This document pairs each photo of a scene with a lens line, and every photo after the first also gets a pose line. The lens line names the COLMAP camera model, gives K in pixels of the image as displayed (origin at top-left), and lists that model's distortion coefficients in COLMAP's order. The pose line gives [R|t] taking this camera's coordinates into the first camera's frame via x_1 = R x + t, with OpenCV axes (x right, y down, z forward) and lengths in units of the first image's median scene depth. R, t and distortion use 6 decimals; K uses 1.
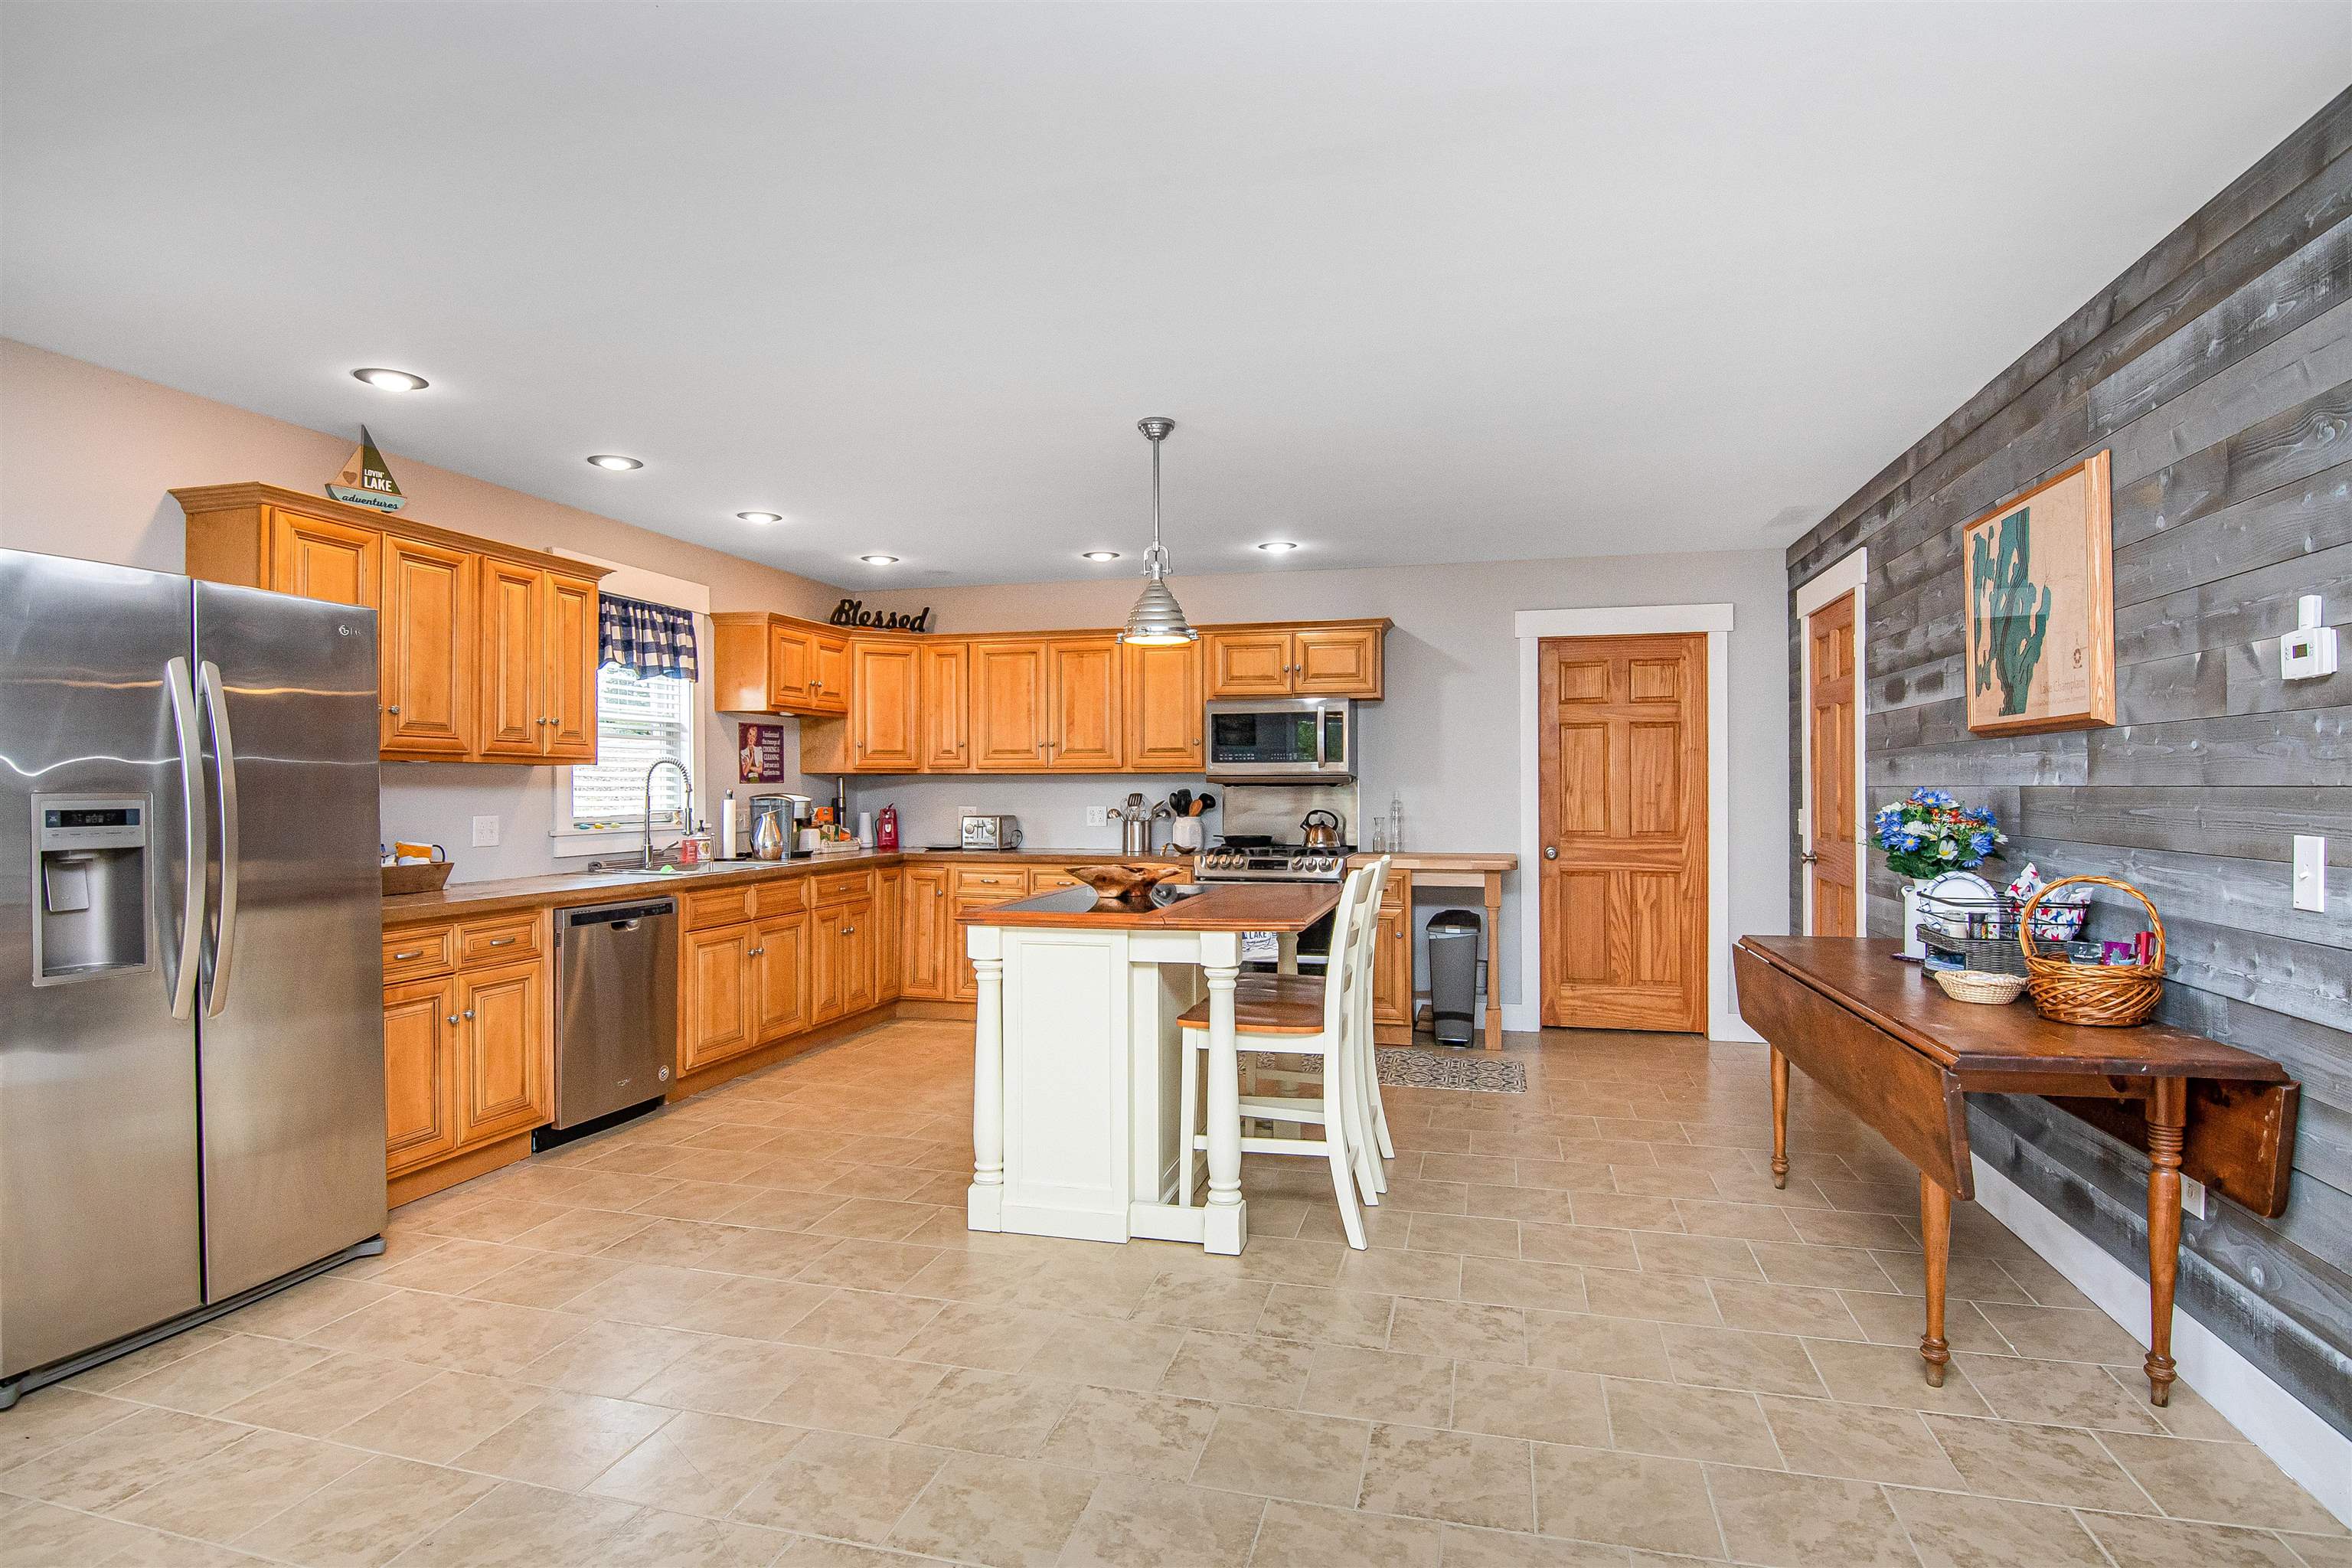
lens RADIAL K [[1205.3, 0, 1199.9], [0, 1205.3, 783.4], [0, 0, 1]] dist [0.005311, 0.000759]
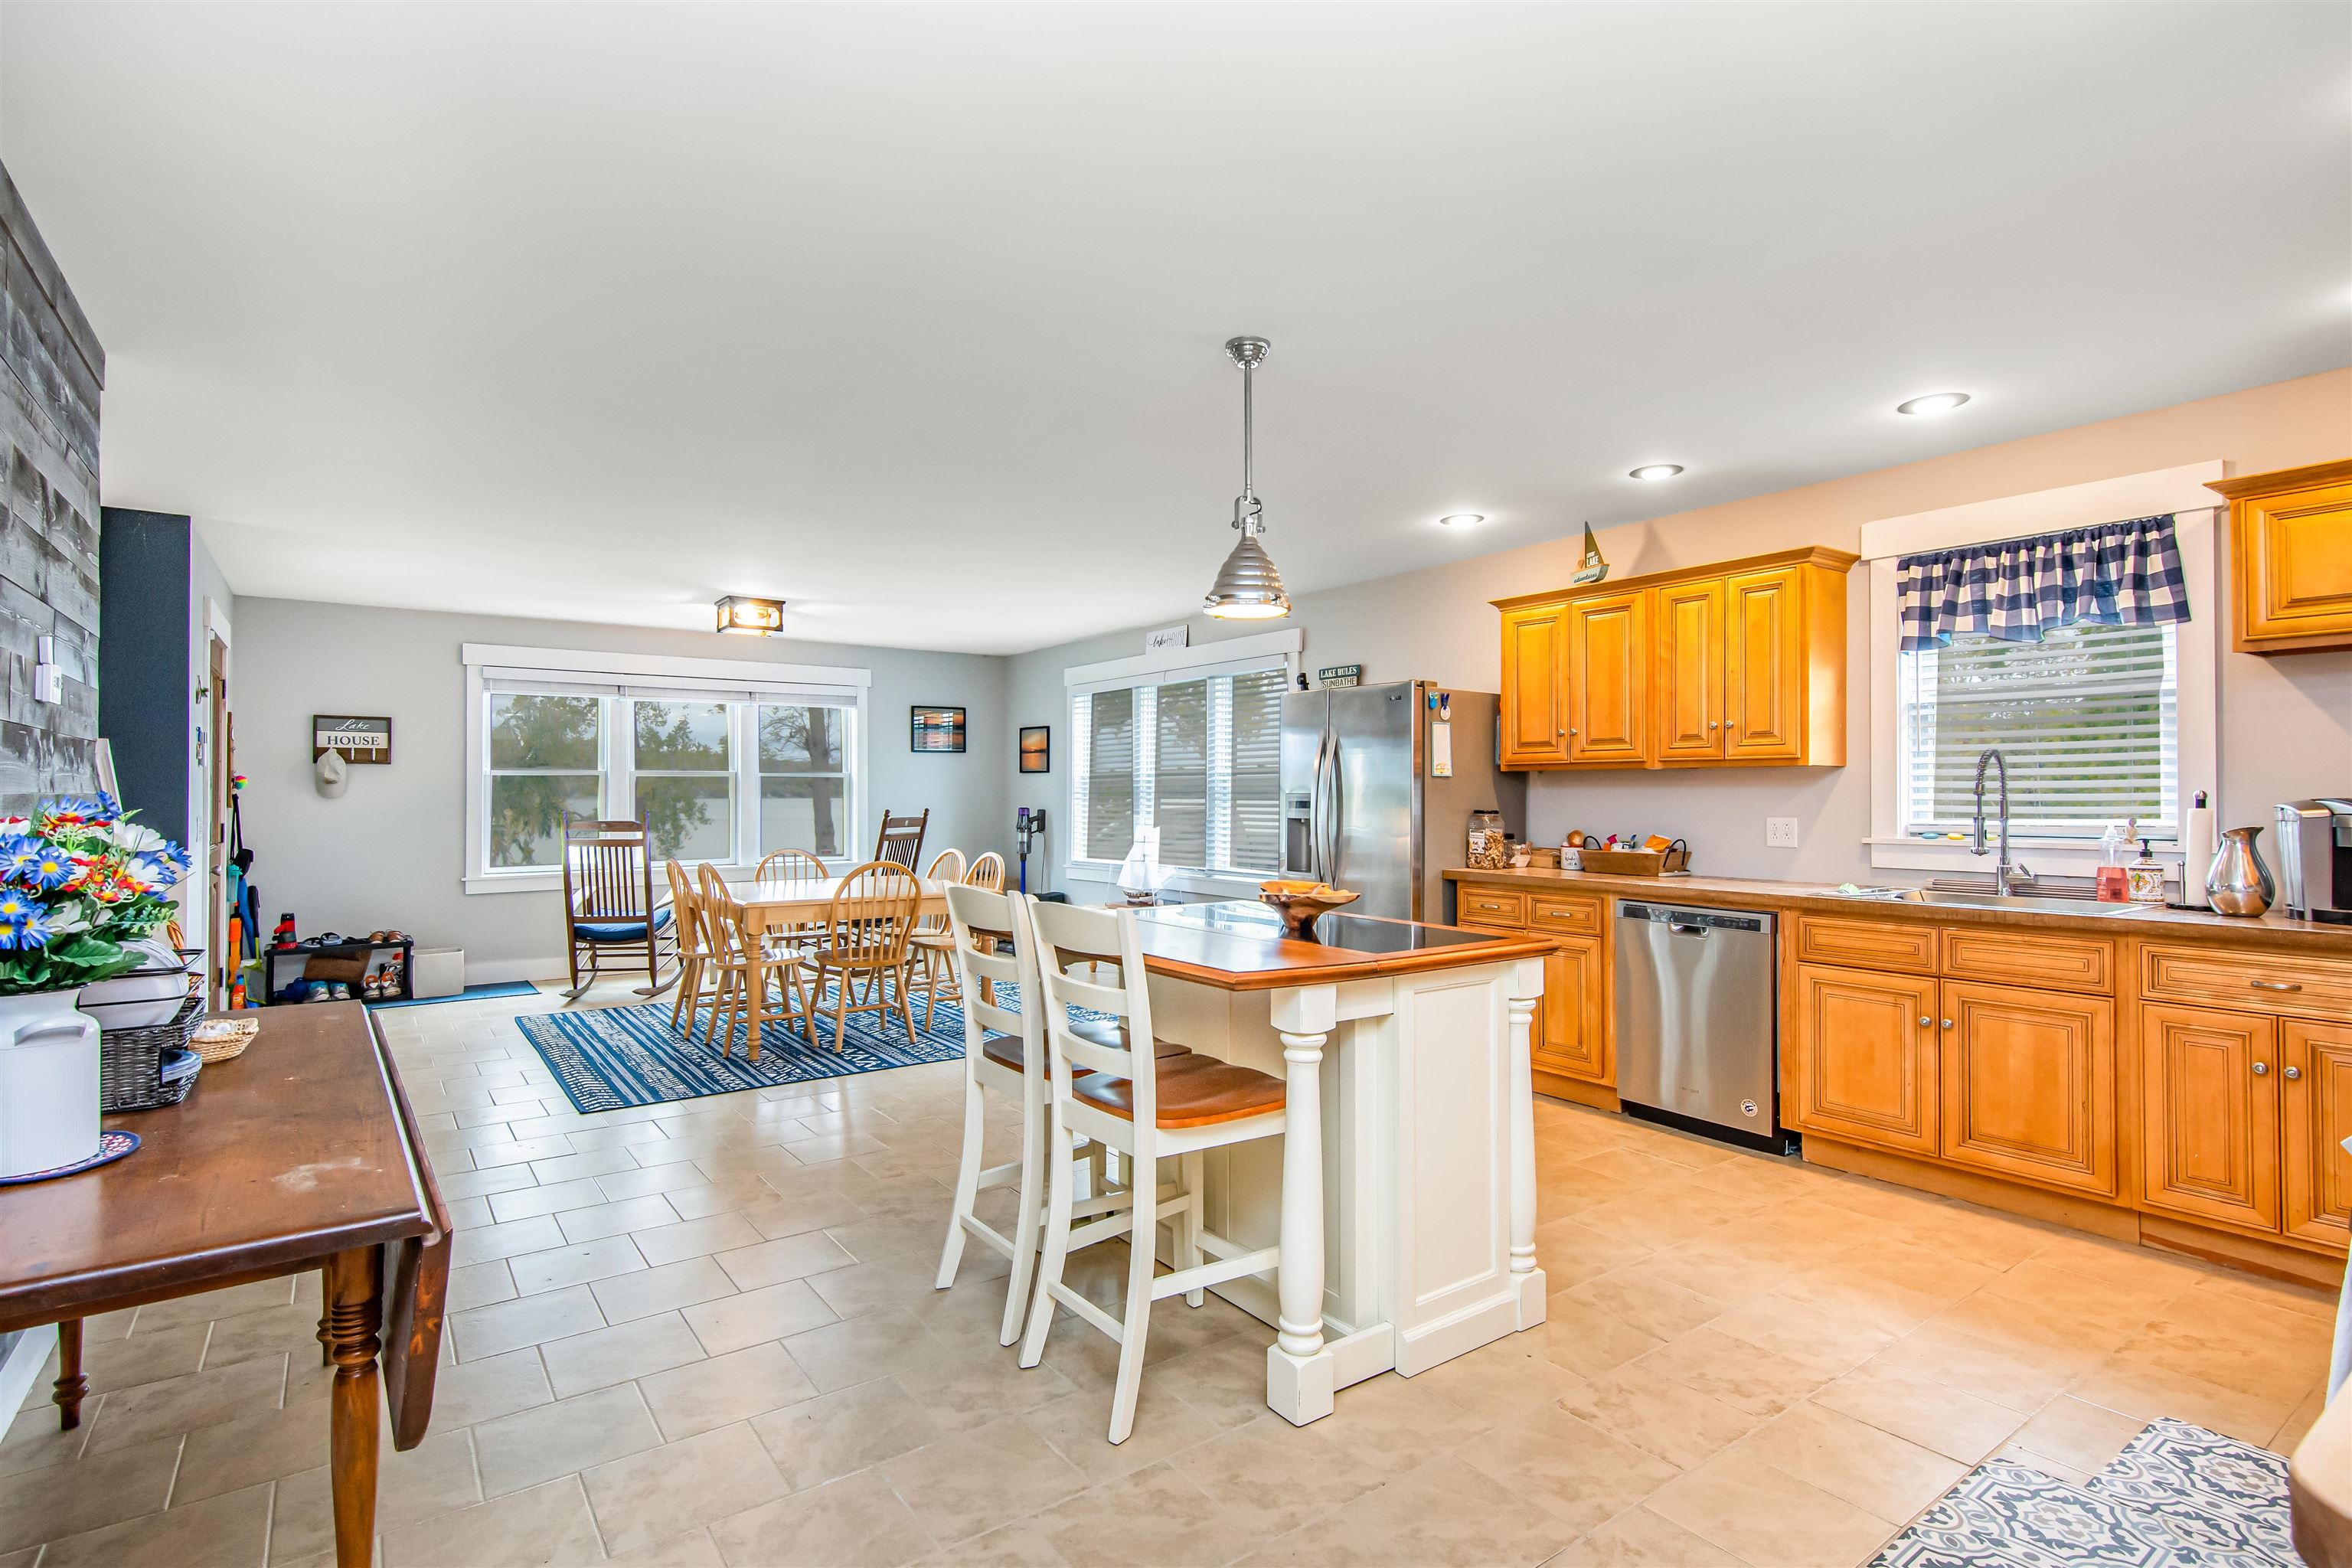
lens RADIAL K [[1150.4, 0, 1176.0], [0, 1150.4, 784.0], [0, 0, 1]] dist [0.000578, 0.000066]
pose [[-0.645565, -0.006662, -0.763676, 0.375948], [0.007956, 0.999849, -0.015448, 0.006701], [0.763664, -0.016049, -0.645415, 0.944121]]
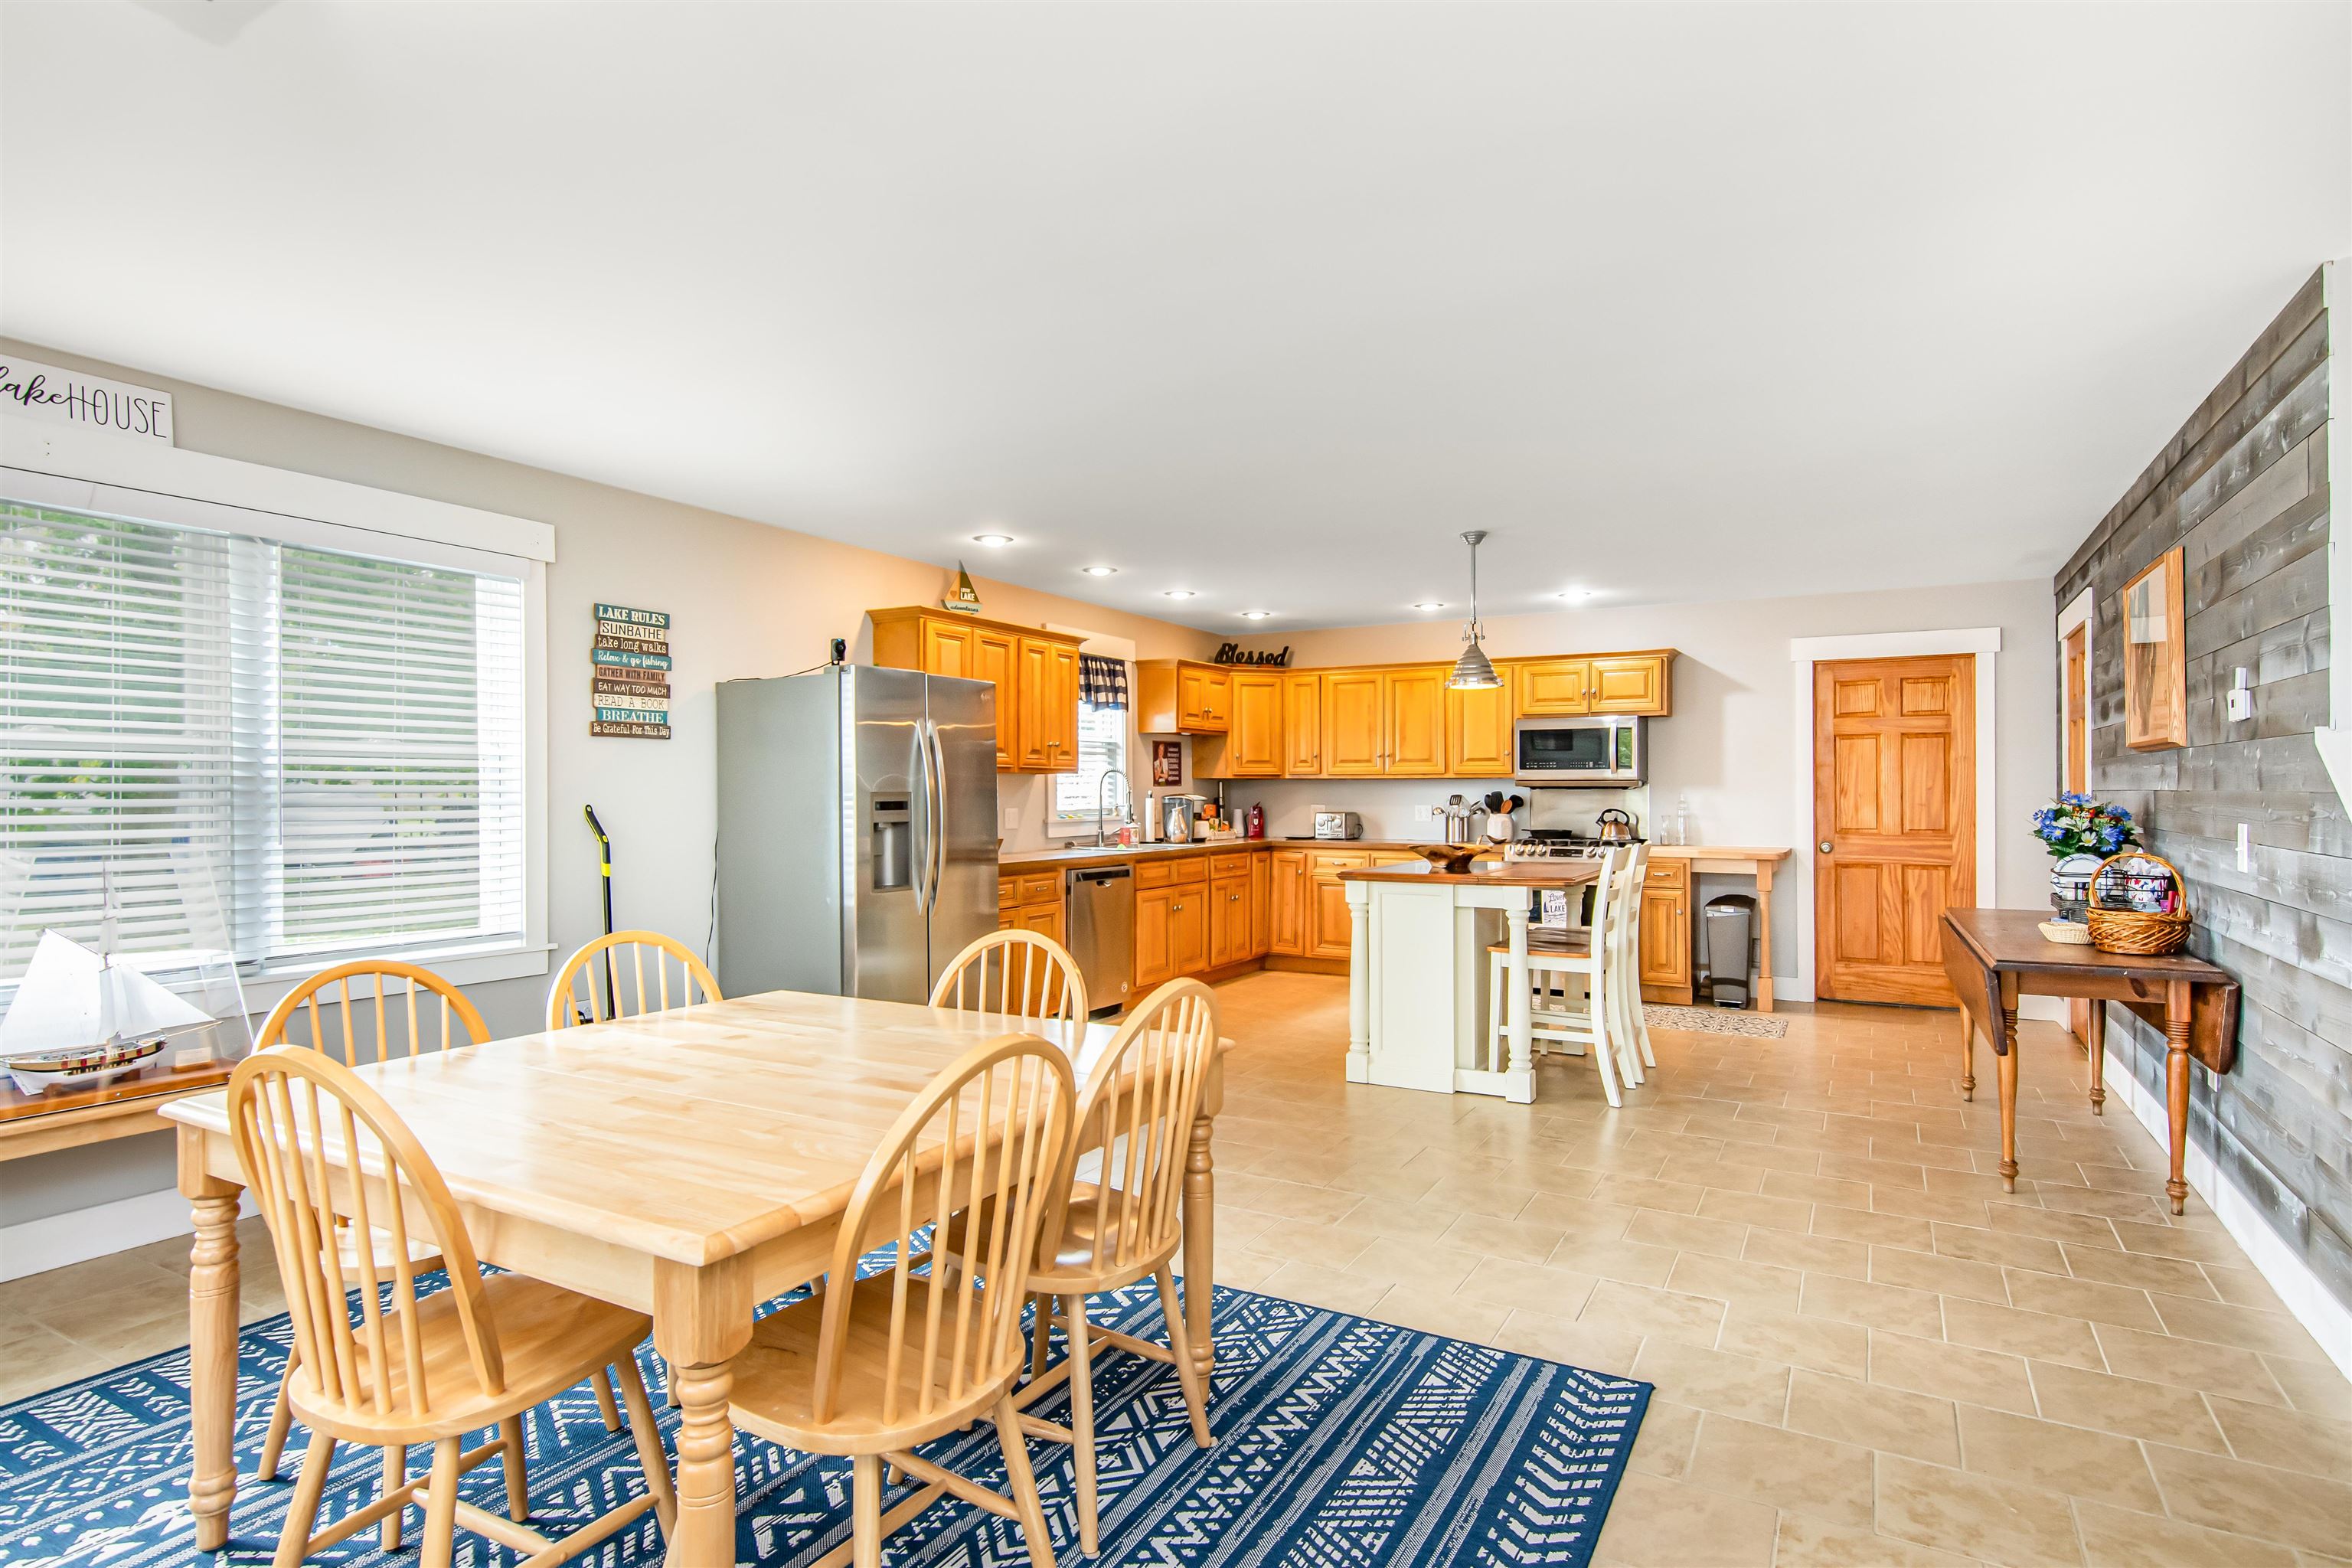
lens RADIAL K [[1205.3, 0, 1199.9], [0, 1205.3, 783.4], [0, 0, 1]] dist [0.005311, 0.000759]
pose [[0.966264, 0.000502, -0.257554, 0.011785], [-0.000895, 0.999999, -0.001407, -0.001375], [0.257553, 0.001590, 0.966263, -0.282631]]
